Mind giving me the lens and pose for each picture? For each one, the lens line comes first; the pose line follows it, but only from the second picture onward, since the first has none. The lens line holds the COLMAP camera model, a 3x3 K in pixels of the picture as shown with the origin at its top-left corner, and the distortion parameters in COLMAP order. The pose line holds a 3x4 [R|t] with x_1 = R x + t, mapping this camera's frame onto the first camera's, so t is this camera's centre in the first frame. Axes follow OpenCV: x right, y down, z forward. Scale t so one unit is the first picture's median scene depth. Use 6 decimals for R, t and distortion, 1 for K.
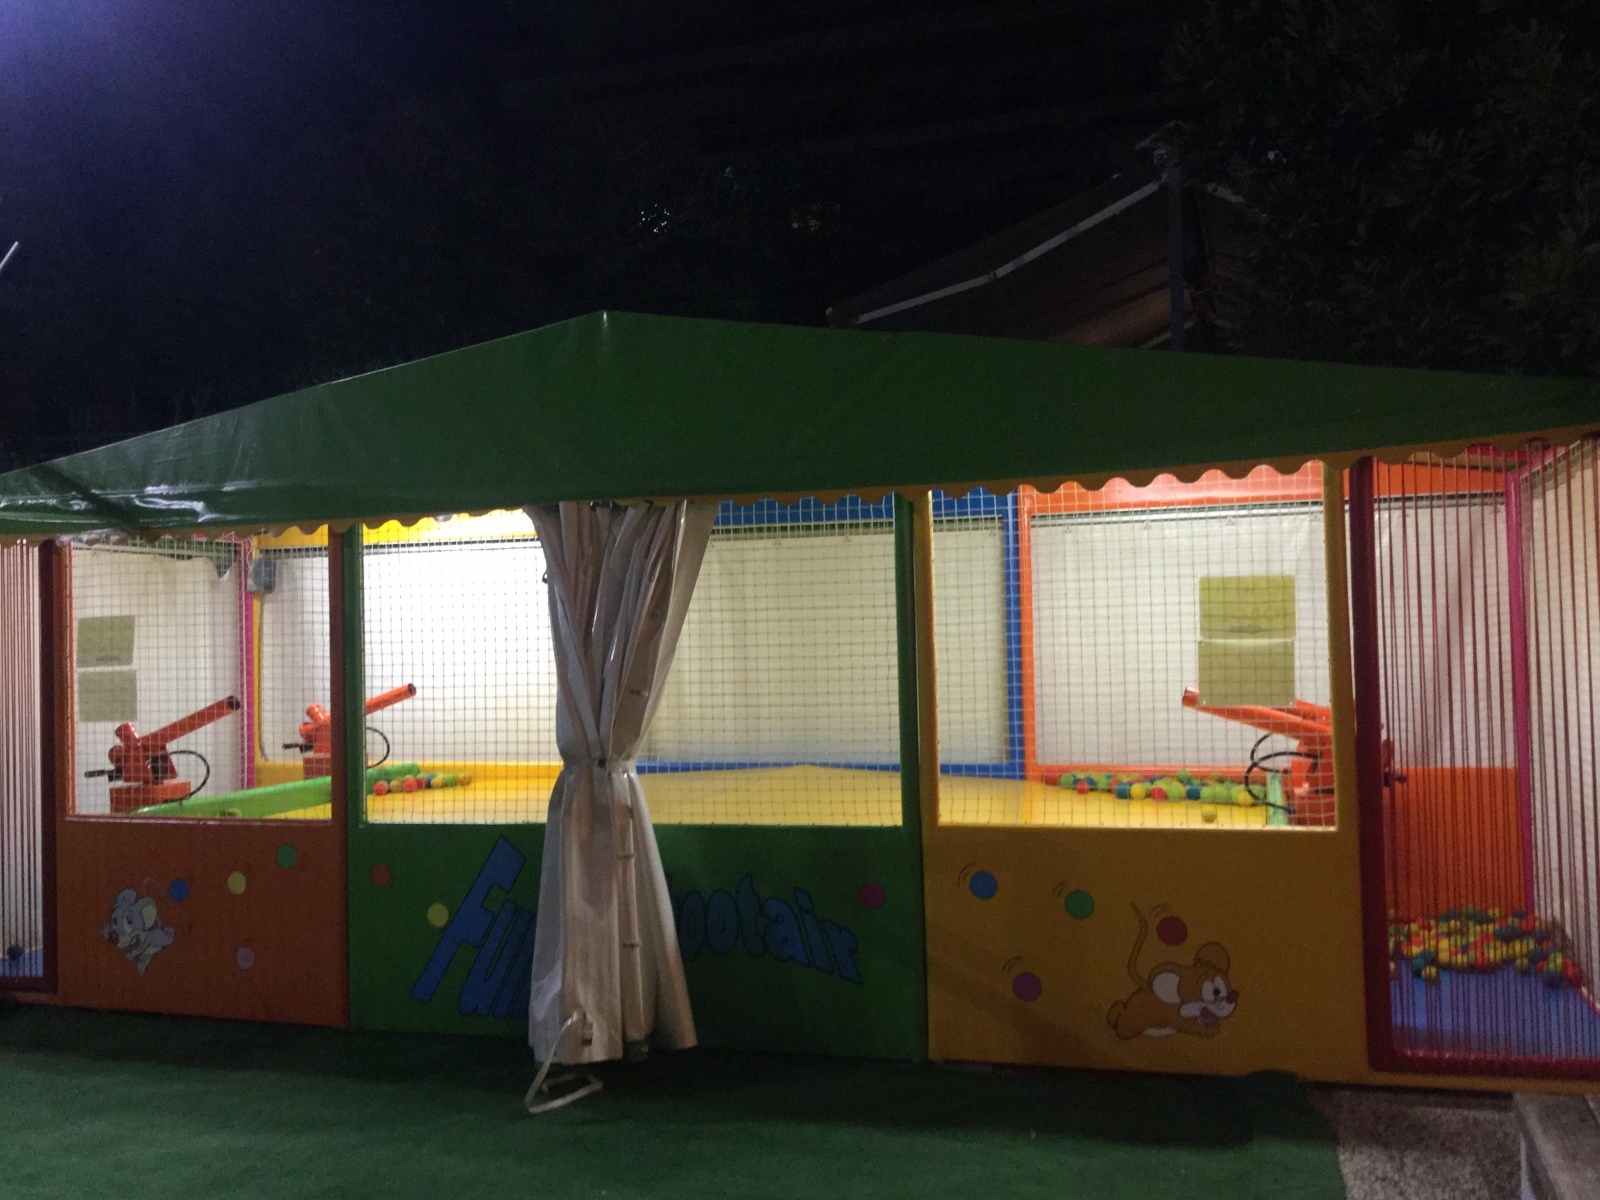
lens RADIAL K [[1415.8, 0, 846.7], [0, 1415.8, 590.2], [0, 0, 1]] dist [0.120840, -0.210244]
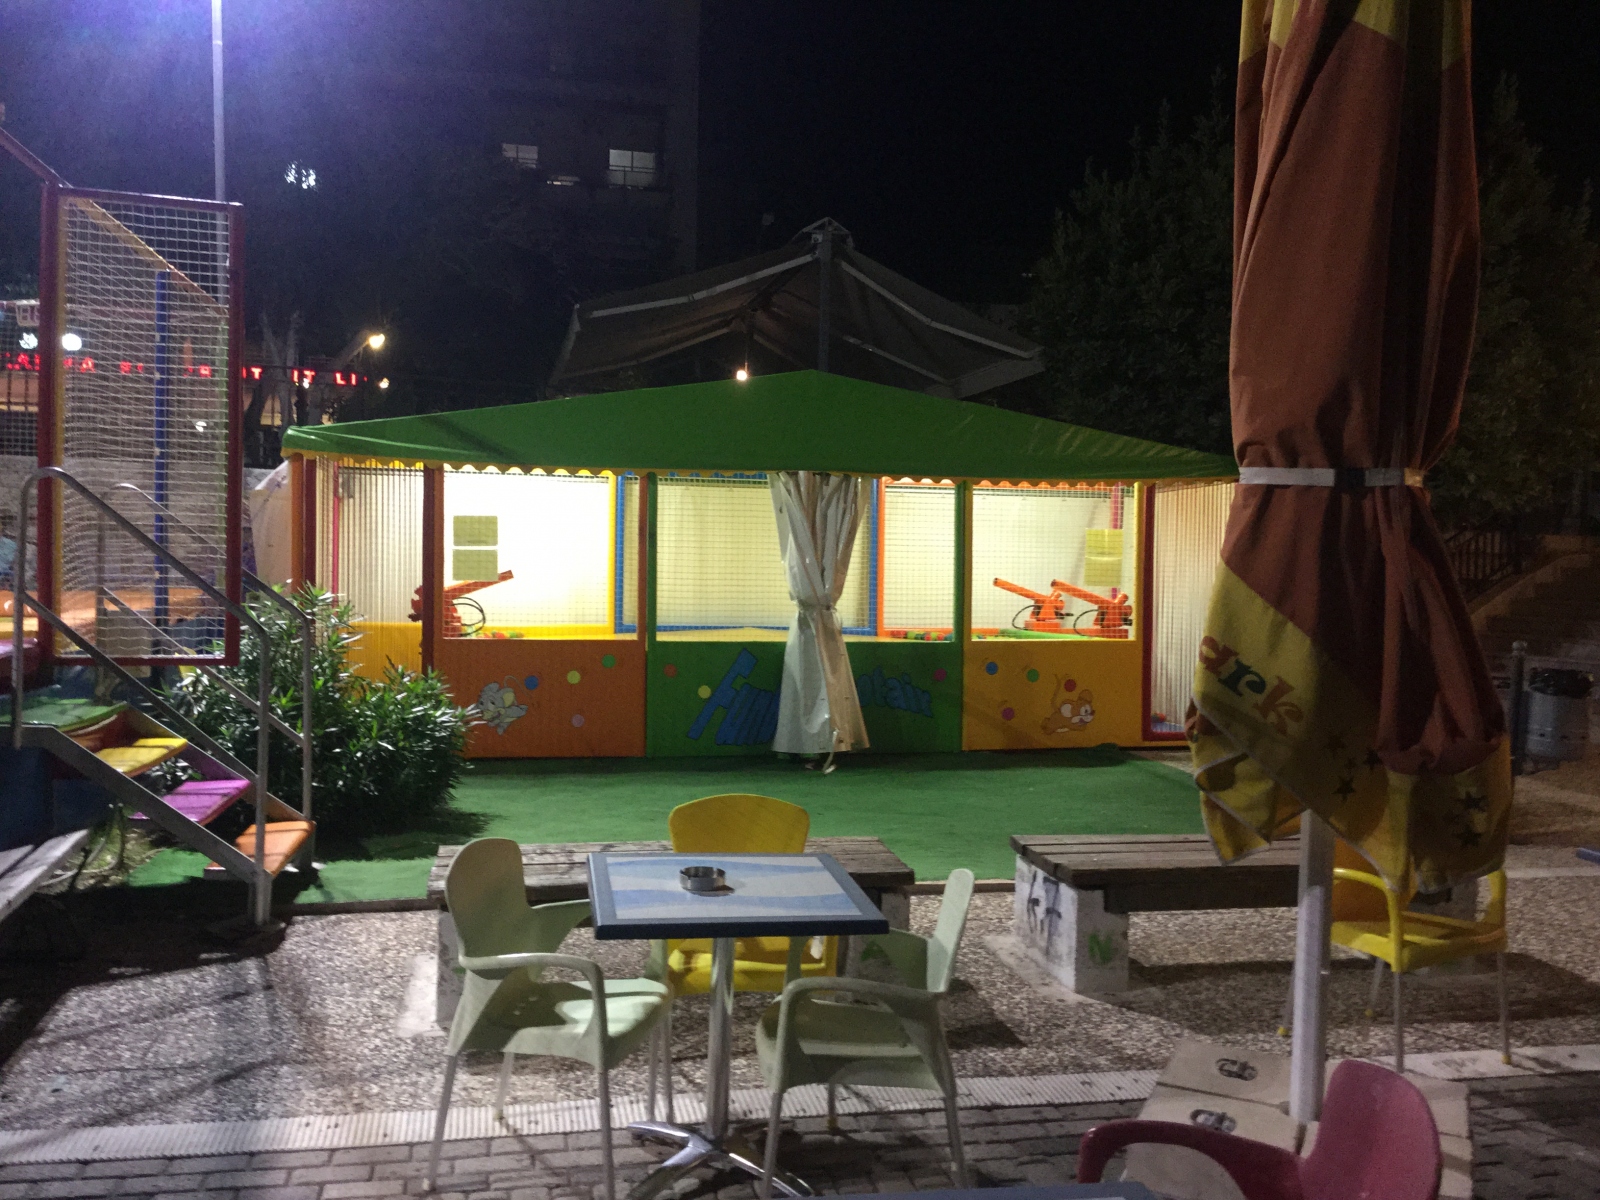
lens RADIAL K [[1443.9, 0, 797.3], [0, 1443.9, 597.4], [0, 0, 1]] dist [0.119646, -0.232558]
pose [[0.861737, 0.027887, 0.506588, -1.161939], [-0.052677, 0.998010, 0.034669, 0.038674], [-0.504613, -0.056561, 0.861491, -0.660512]]
